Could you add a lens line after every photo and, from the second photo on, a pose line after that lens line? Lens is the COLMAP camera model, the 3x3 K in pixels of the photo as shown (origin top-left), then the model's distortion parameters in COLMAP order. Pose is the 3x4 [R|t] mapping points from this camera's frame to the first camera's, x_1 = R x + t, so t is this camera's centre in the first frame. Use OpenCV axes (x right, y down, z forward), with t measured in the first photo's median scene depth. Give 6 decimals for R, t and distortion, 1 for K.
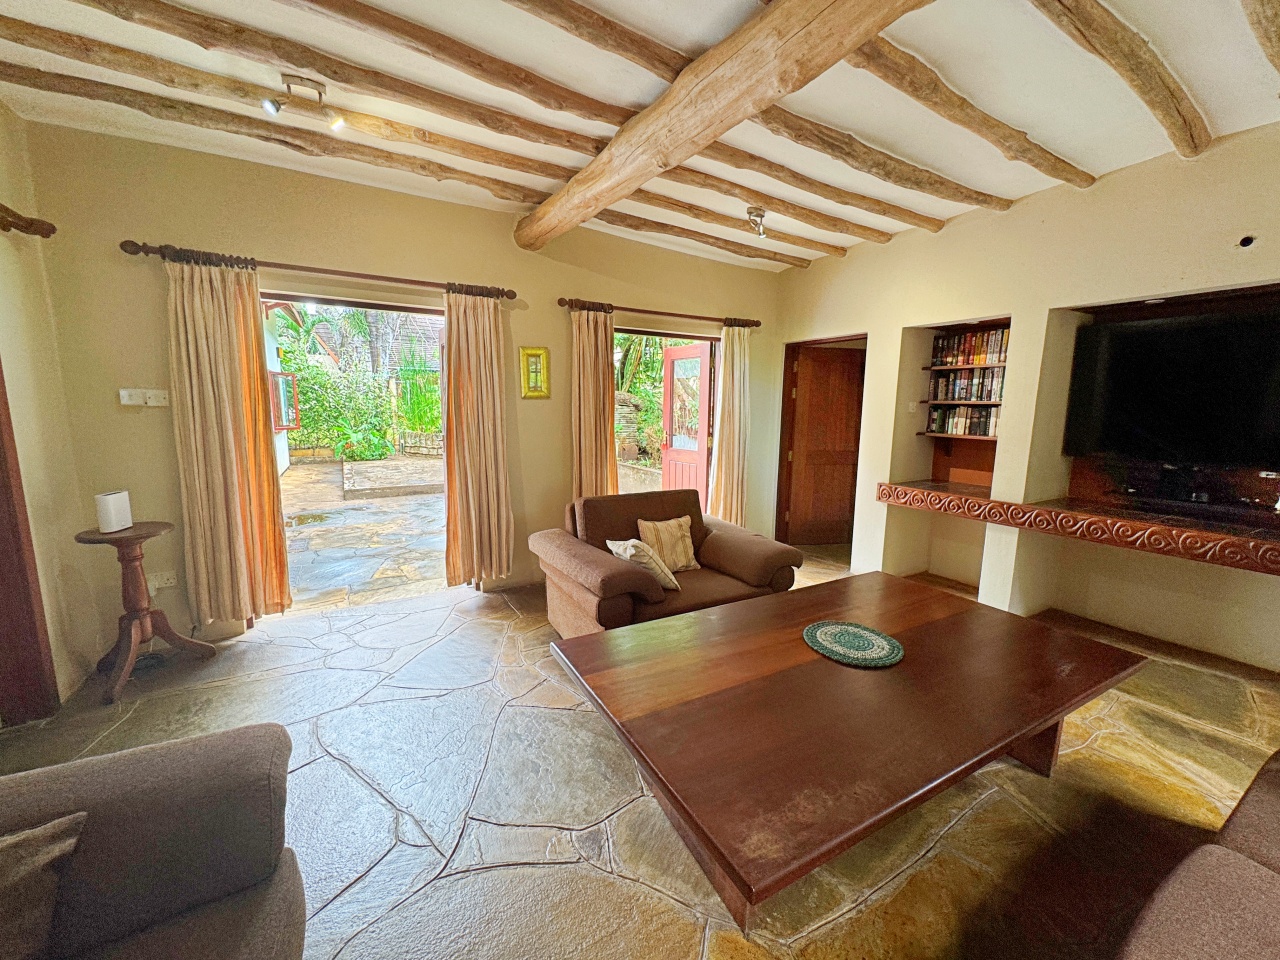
lens RADIAL K [[513.5, 0, 642.4], [0, 513.5, 478.1], [0, 0, 1]] dist [-0.000623, -0.000146]
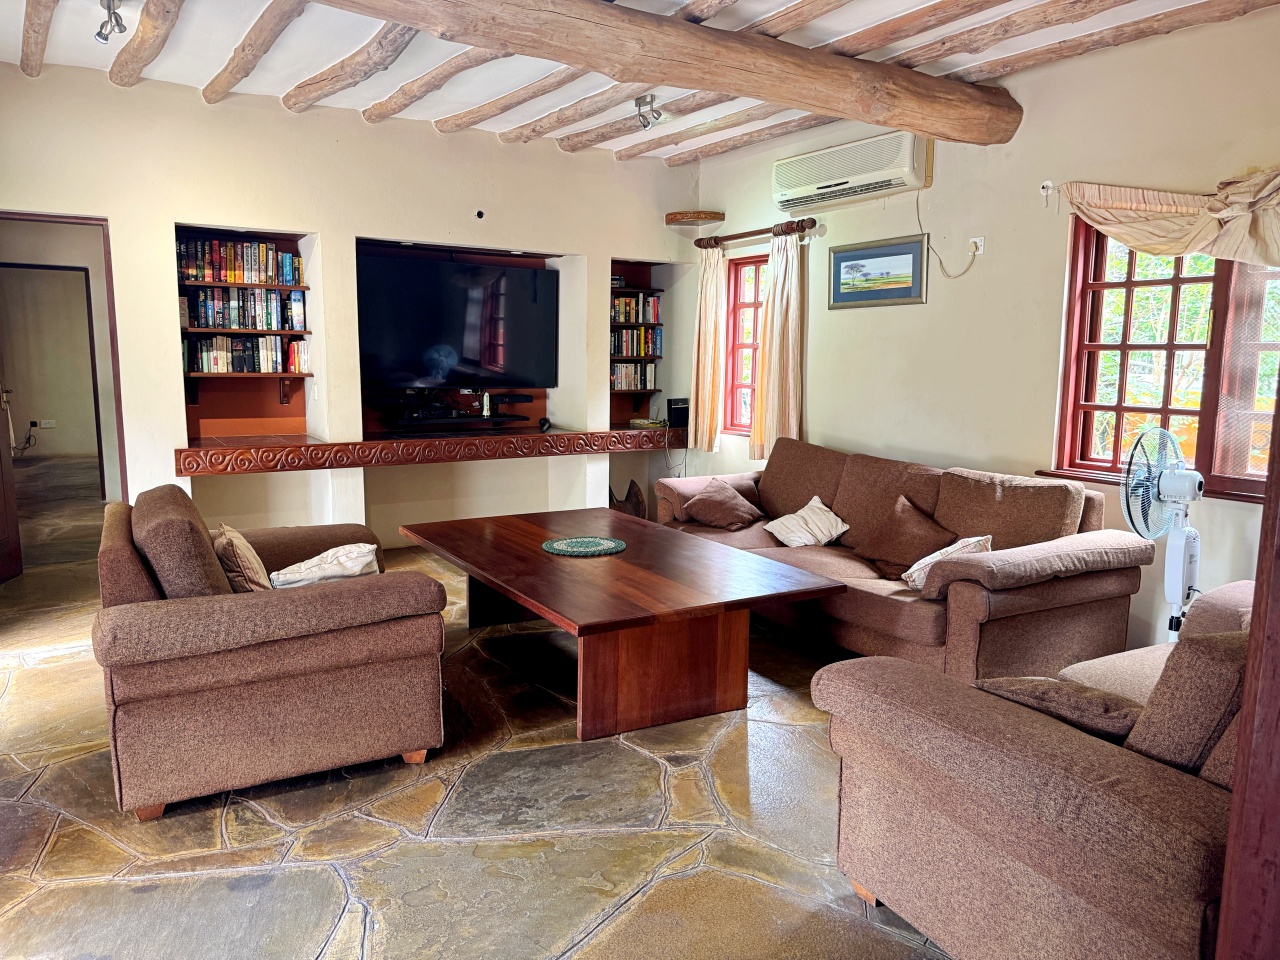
lens RADIAL K [[900.3, 0, 651.4], [0, 900.3, 475.6], [0, 0, 1]] dist [0.019728, -0.031159]
pose [[-0.046426, -0.141183, 0.988894, -0.773470], [0.133124, 0.980257, 0.146200, -0.047823], [-0.990011, 0.138433, -0.026715, 0.436523]]
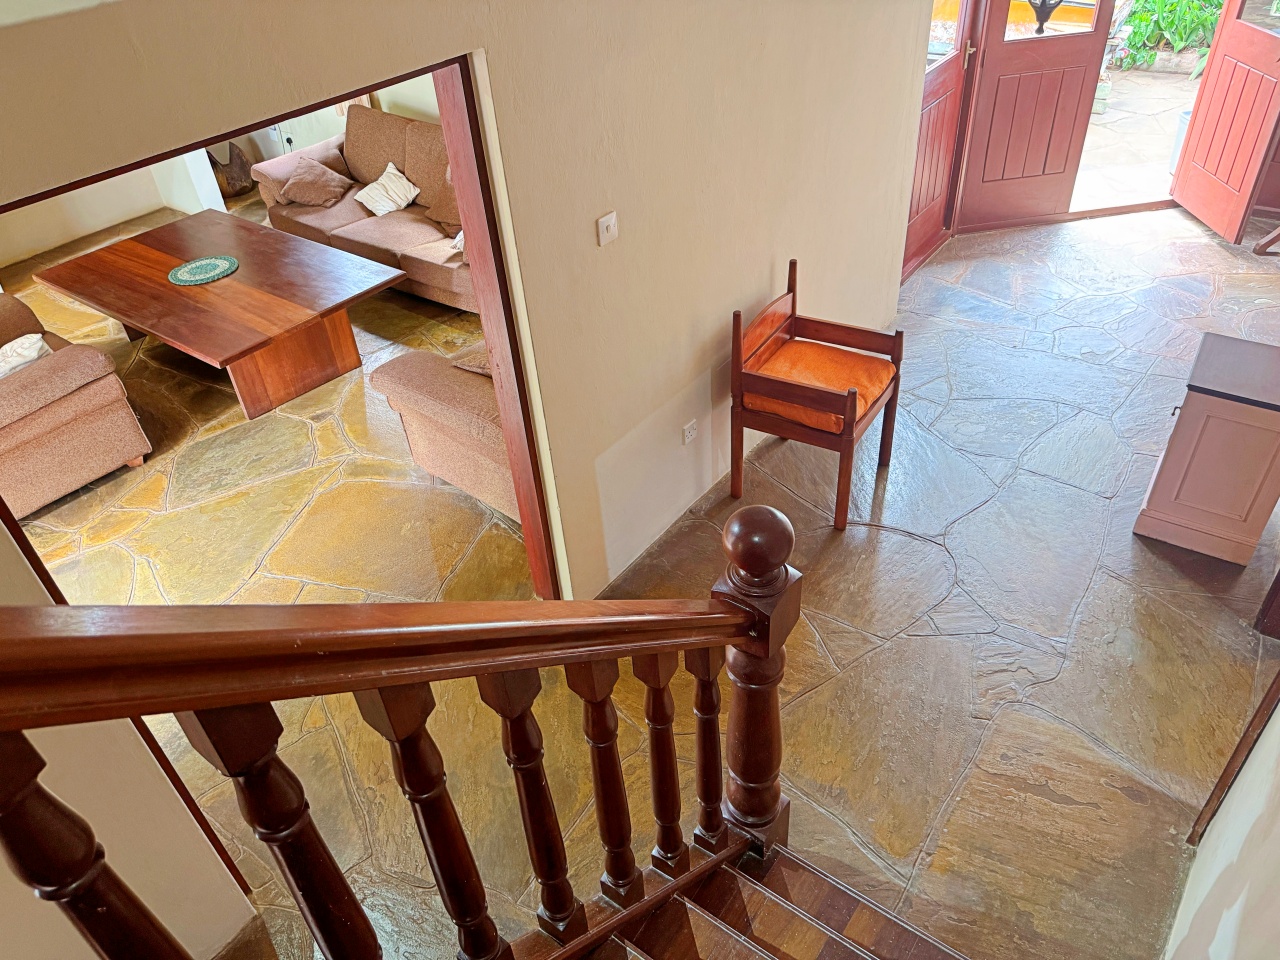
lens RADIAL K [[900.3, 0, 642.9], [0, 900.3, 490.8], [0, 0, 1]] dist [0.019728, -0.031159]
pose [[-0.402758, -0.546785, 0.734038, -1.463739], [0.192285, 0.733519, 0.651903, -0.547175], [-0.894882, 0.403703, -0.190291, 0.199413]]
